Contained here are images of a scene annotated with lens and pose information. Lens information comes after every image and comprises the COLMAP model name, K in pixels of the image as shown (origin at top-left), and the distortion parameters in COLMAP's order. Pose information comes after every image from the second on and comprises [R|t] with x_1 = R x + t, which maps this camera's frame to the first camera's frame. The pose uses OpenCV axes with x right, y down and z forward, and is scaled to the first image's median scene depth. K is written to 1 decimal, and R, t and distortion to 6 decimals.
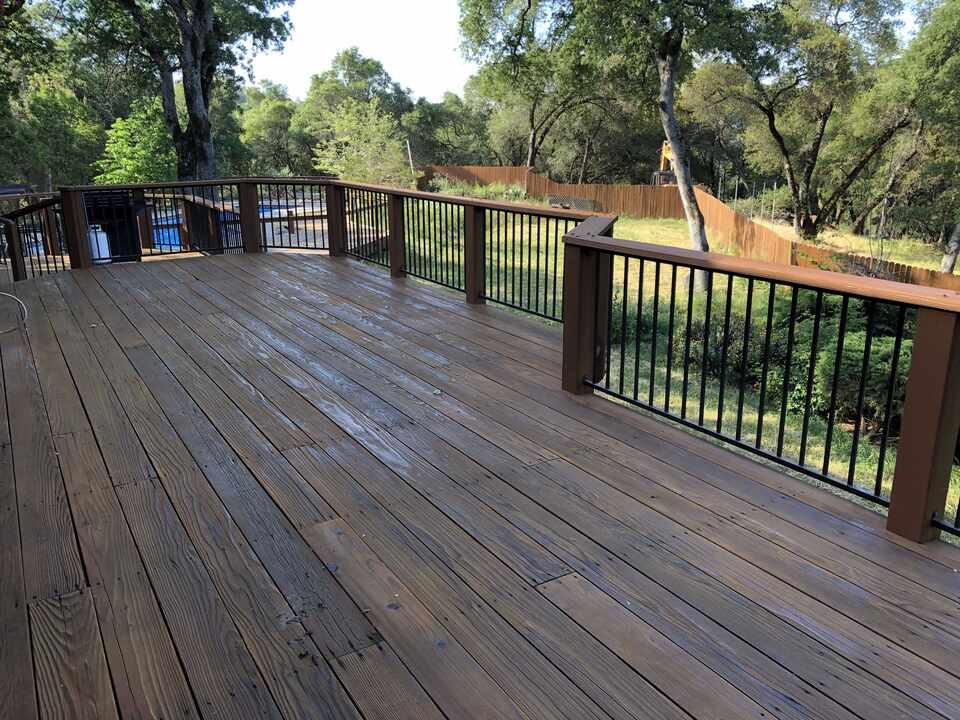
lens RADIAL K [[791.7, 0, 480.4], [0, 791.7, 365.5], [0, 0, 1]] dist [-0.001160, 0.030162]
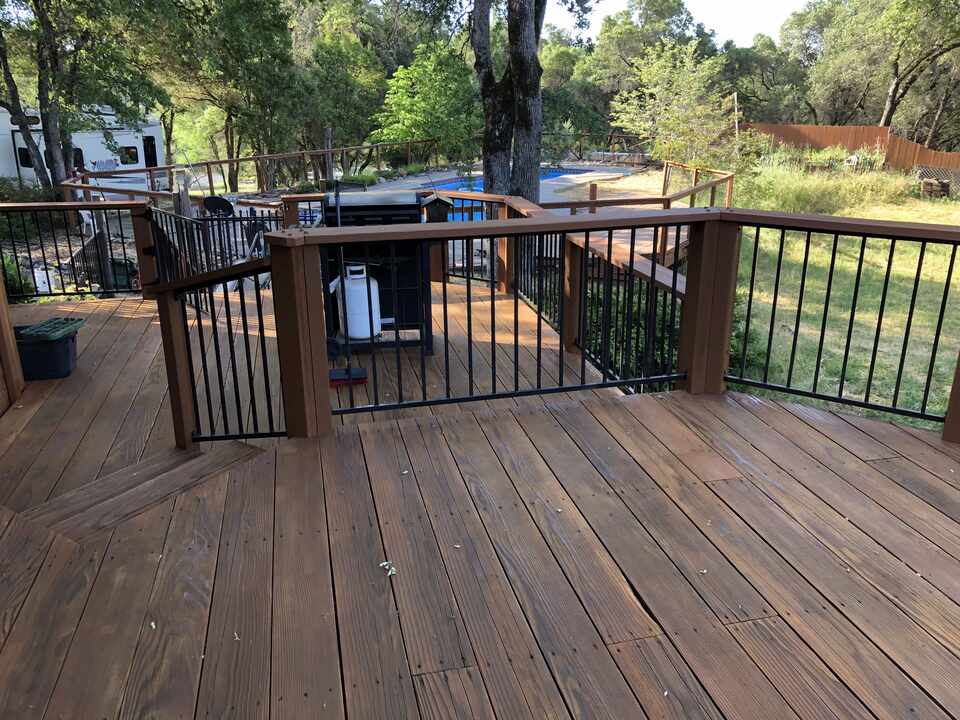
lens RADIAL K [[791.7, 0, 482.0], [0, 791.7, 354.3], [0, 0, 1]] dist [-0.001160, 0.030162]
pose [[0.951887, 0.101895, -0.289014, -0.066335], [-0.088711, 0.994344, 0.058391, -0.041245], [0.293329, -0.029943, 0.955542, 0.139115]]
